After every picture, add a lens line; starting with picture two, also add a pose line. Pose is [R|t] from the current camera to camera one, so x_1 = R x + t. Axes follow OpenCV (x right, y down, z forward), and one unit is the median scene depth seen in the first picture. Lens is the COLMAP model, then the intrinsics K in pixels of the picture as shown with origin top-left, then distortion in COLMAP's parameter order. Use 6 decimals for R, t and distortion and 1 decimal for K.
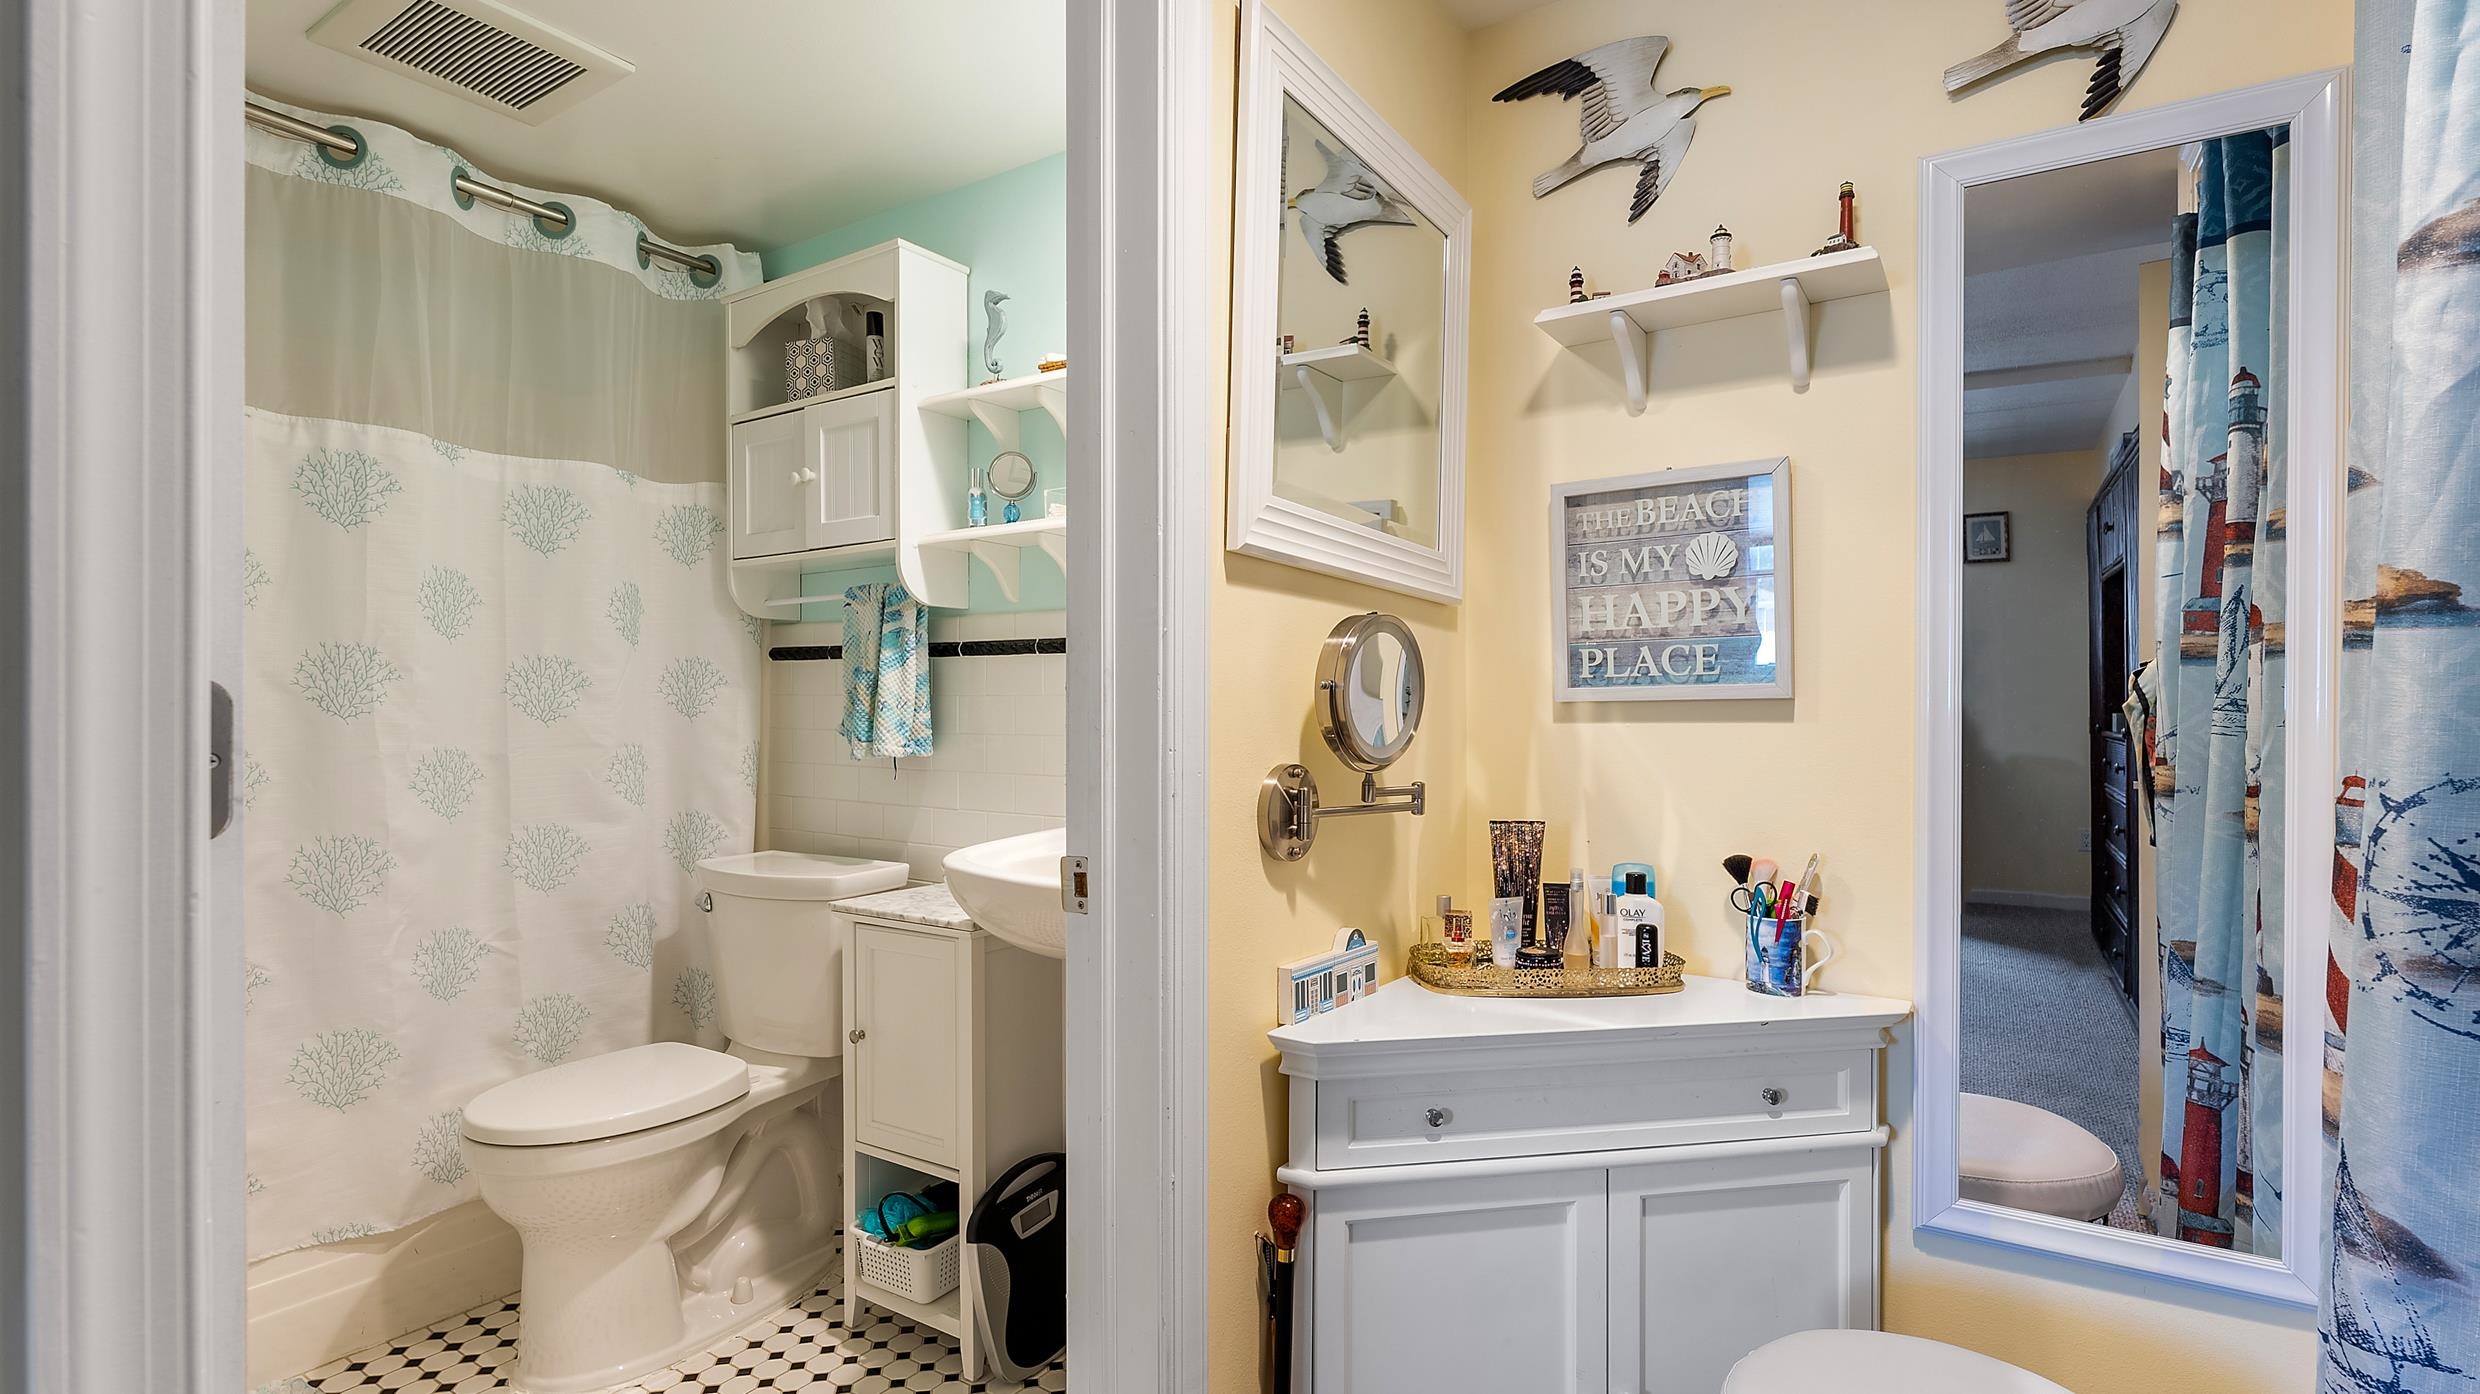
lens RADIAL K [[1180.3, 0, 1243.6], [0, 1180.3, 721.2], [0, 0, 1]] dist [-0.009894, 0.000057]
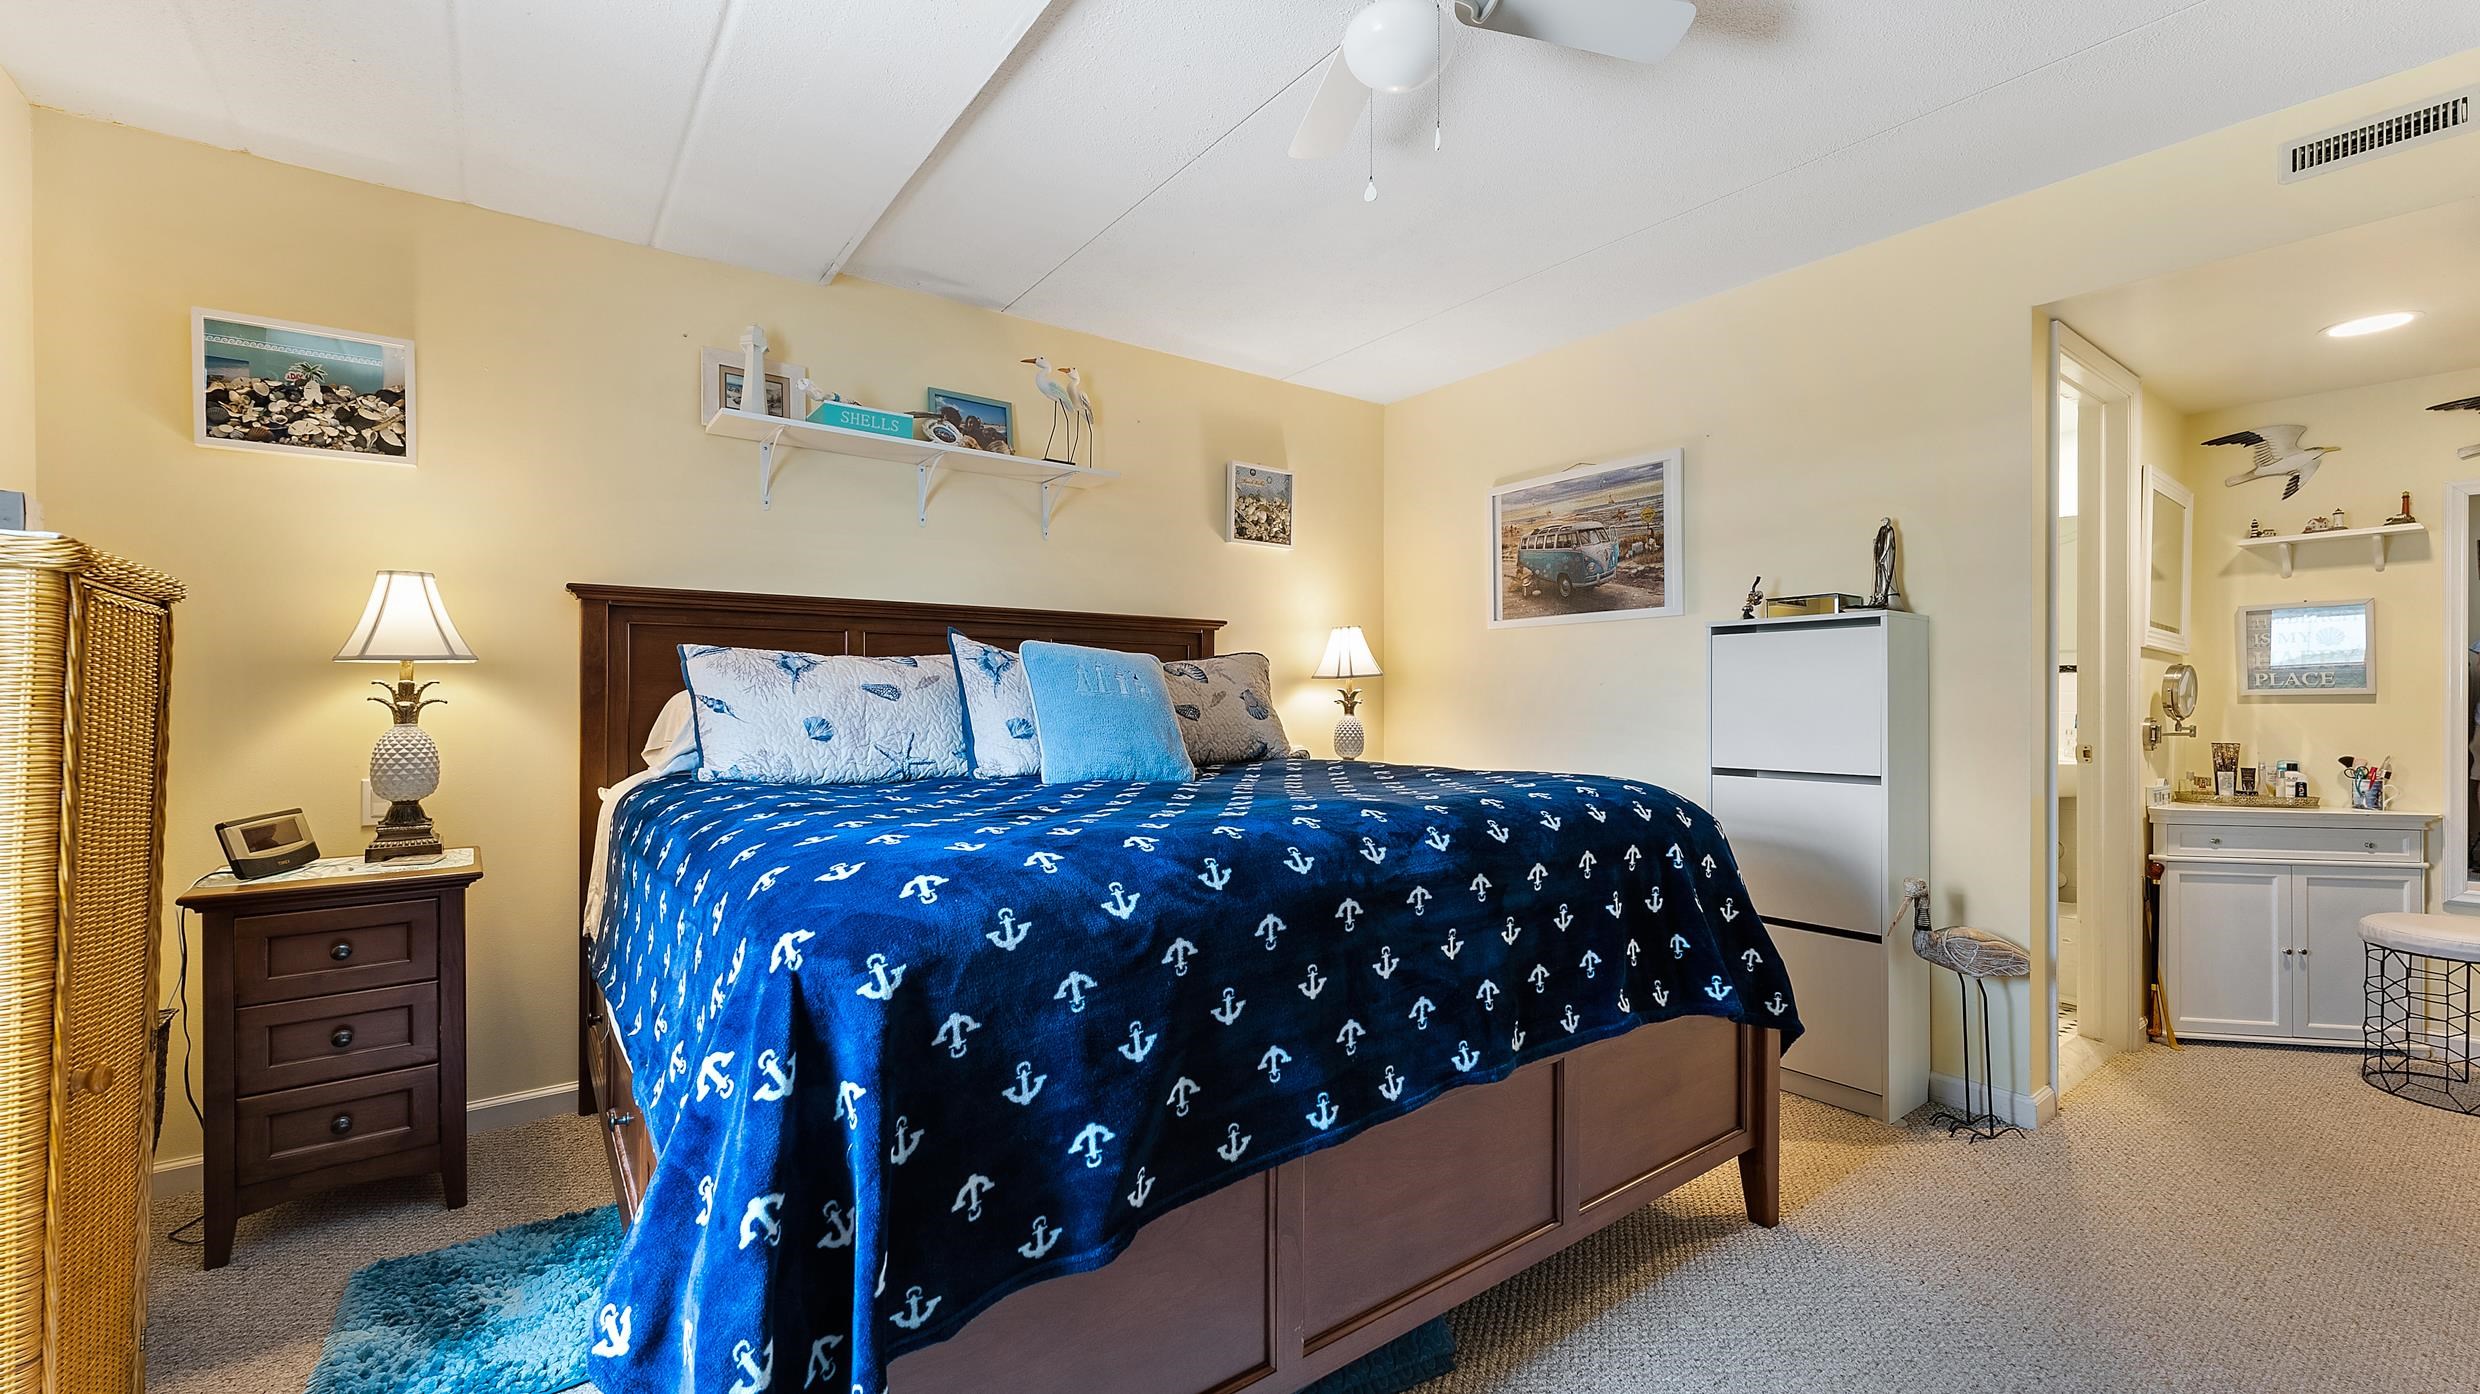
lens RADIAL K [[999.0, 0, 1221.4], [0, 999.0, 699.7], [0, 0, 1]] dist [-0.001136, -0.000027]
pose [[0.936068, 0.000929, -0.351817, -1.115315], [-0.002715, 0.999986, -0.004583, 0.009210], [0.351808, 0.005245, 0.936058, -1.900375]]
